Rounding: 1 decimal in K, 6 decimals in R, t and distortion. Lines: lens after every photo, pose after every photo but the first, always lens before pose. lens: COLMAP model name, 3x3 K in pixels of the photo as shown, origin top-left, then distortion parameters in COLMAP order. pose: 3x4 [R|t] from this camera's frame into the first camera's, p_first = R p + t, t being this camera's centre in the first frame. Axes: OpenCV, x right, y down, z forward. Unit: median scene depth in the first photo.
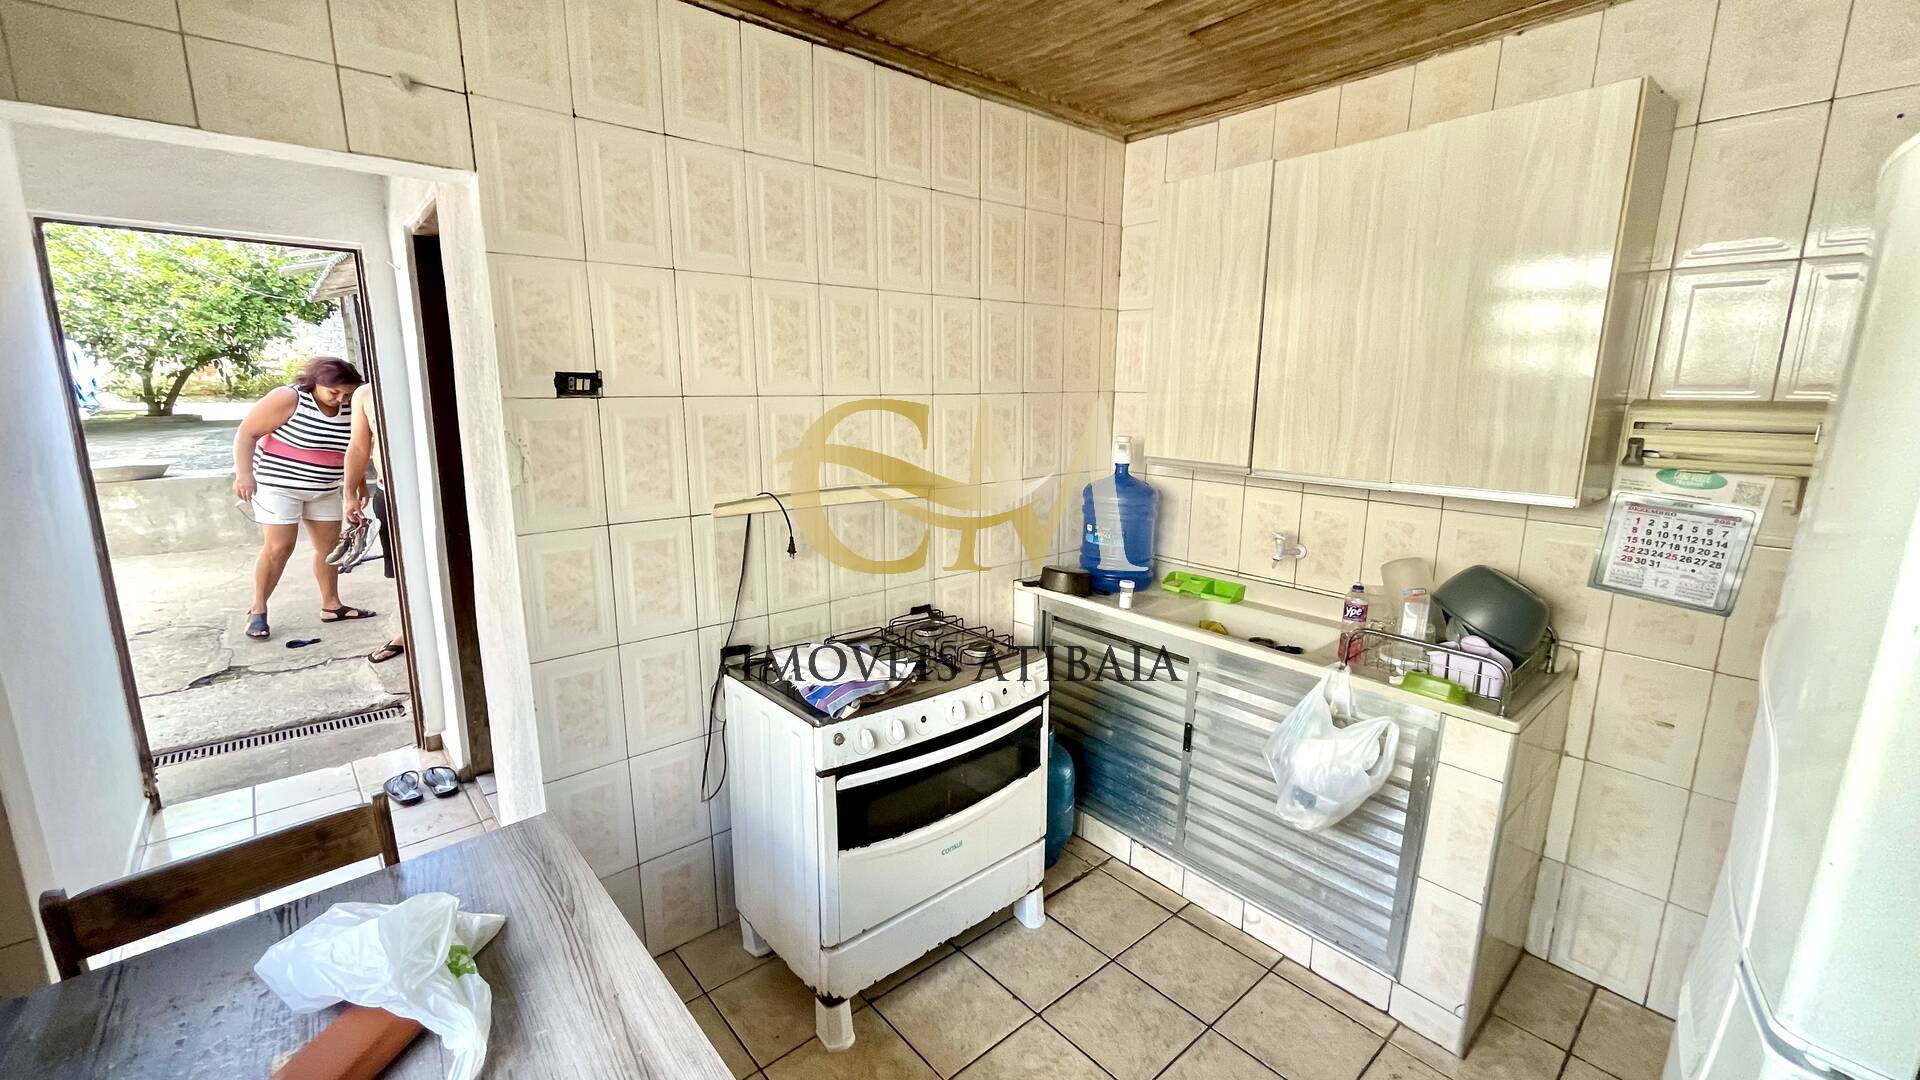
lens RADIAL K [[783.8, 0, 960.0], [0, 783.8, 540.0], [0, 0, 1]] dist [-0.000635, 0.000275]
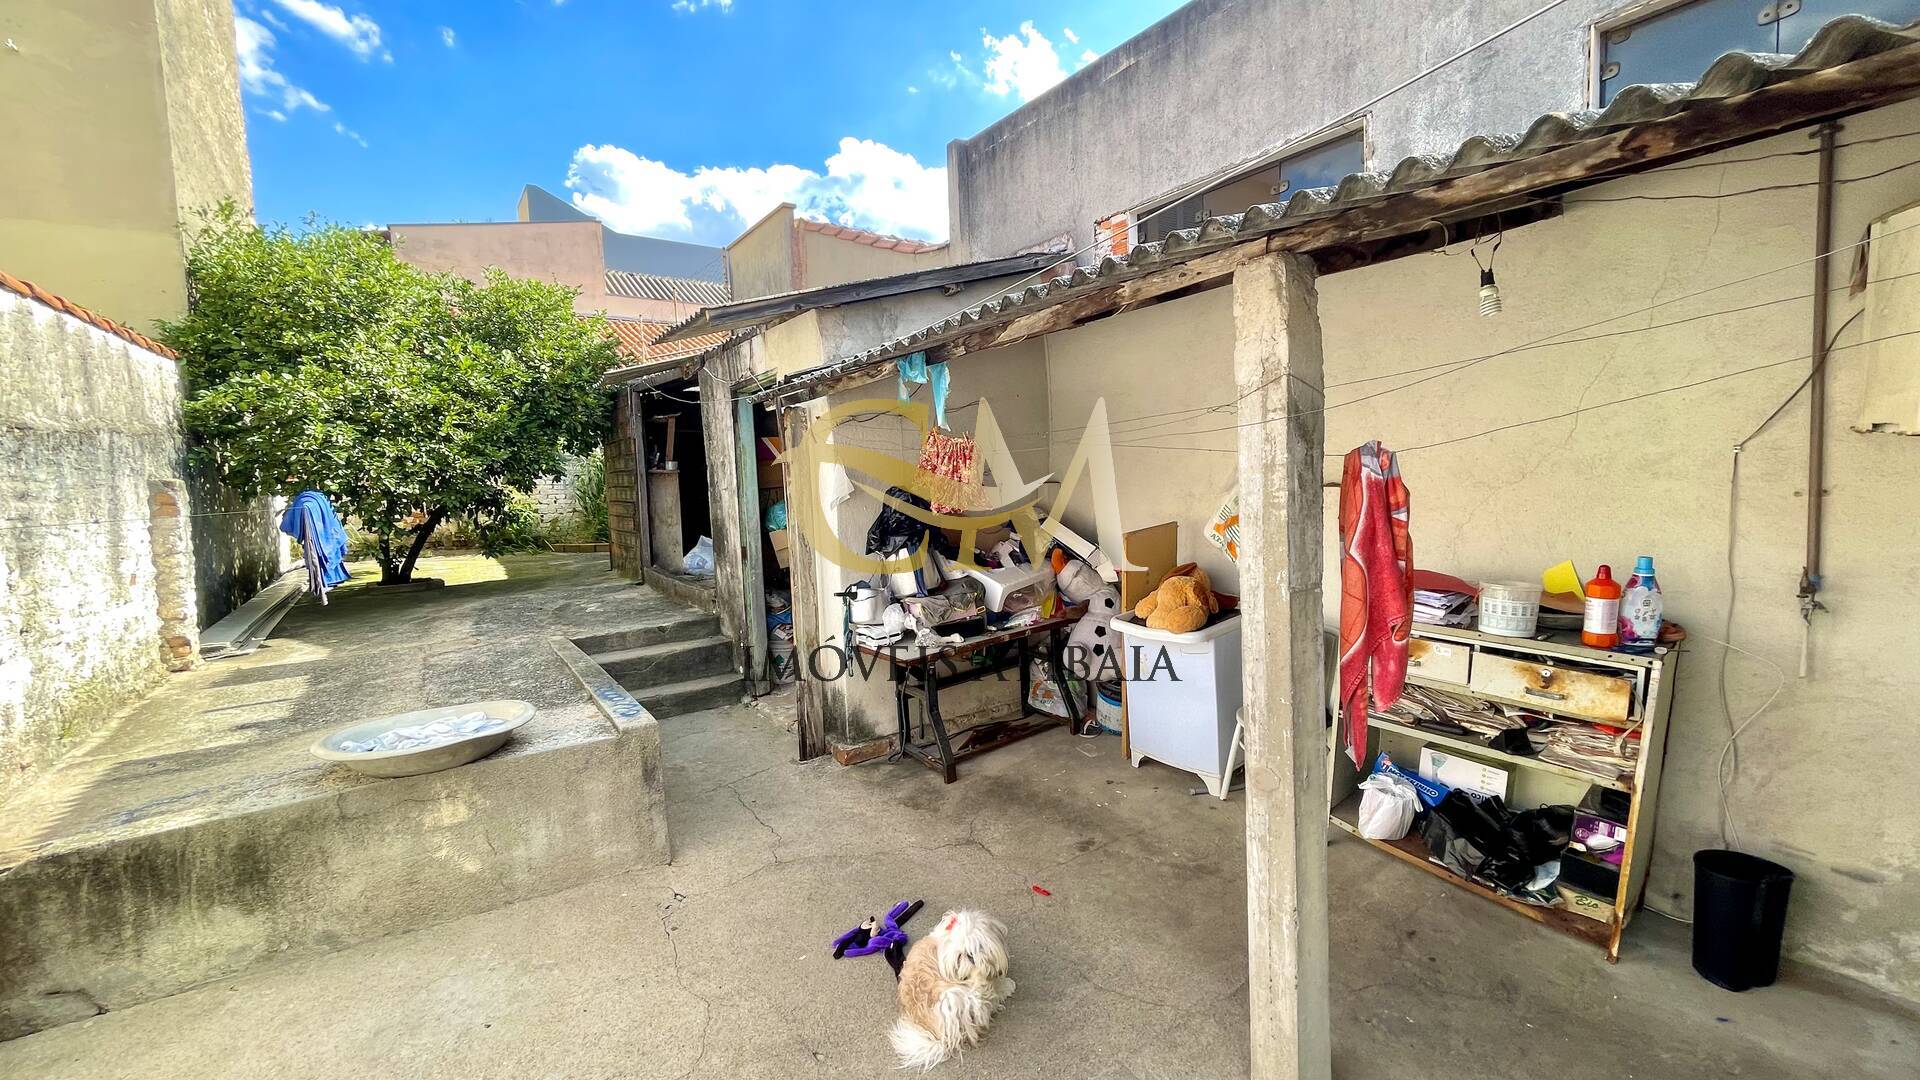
lens RADIAL K [[783.8, 0, 960.0], [0, 783.8, 540.0], [0, 0, 1]] dist [-0.000635, 0.000275]
pose [[0.993911, -0.039664, -0.102802, -0.684699], [0.025662, 0.990634, -0.134108, -0.143542], [0.107159, 0.130654, 0.985620, 0.520385]]
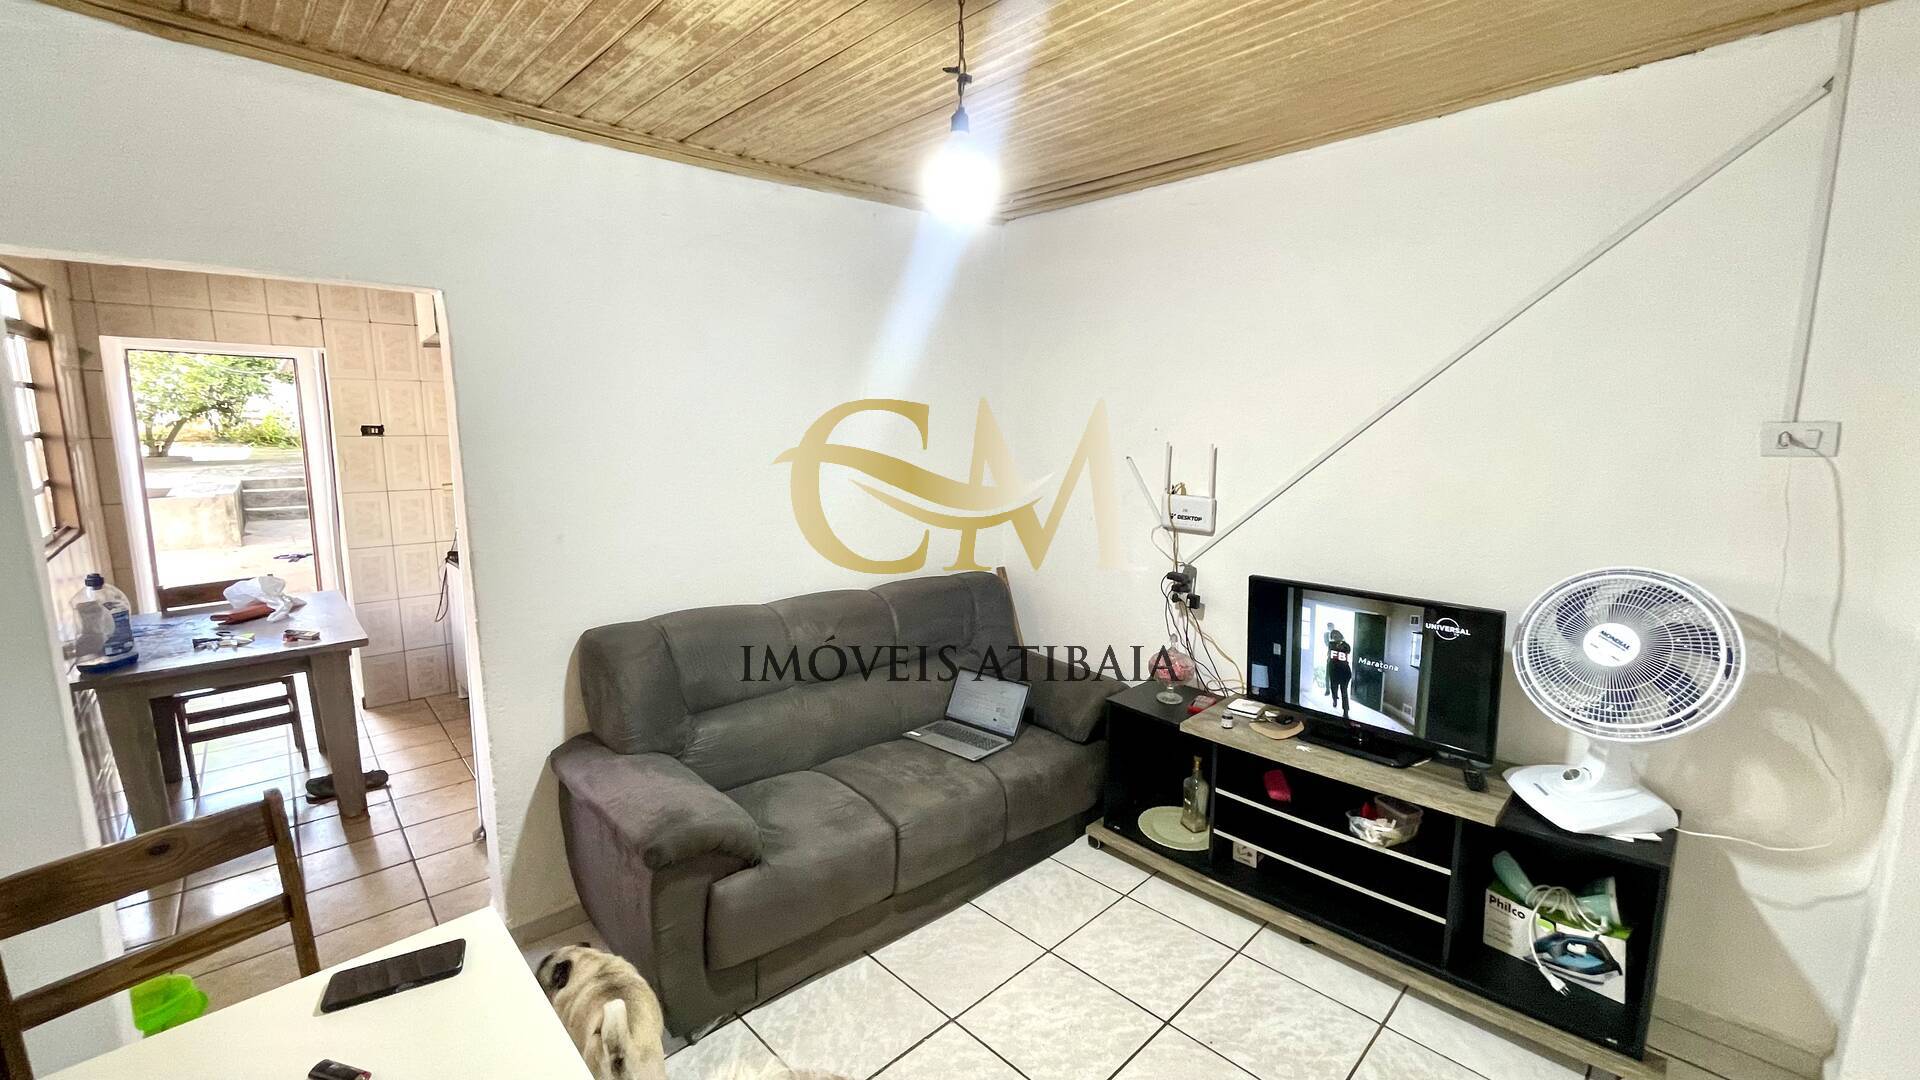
lens RADIAL K [[783.8, 0, 960.0], [0, 783.8, 540.0], [0, 0, 1]] dist [-0.000635, 0.000275]
pose [[0.999860, -0.007169, 0.015142, 0.395282], [0.007979, 0.998502, -0.054124, 0.086522], [-0.014731, 0.054238, 0.998419, -0.433545]]
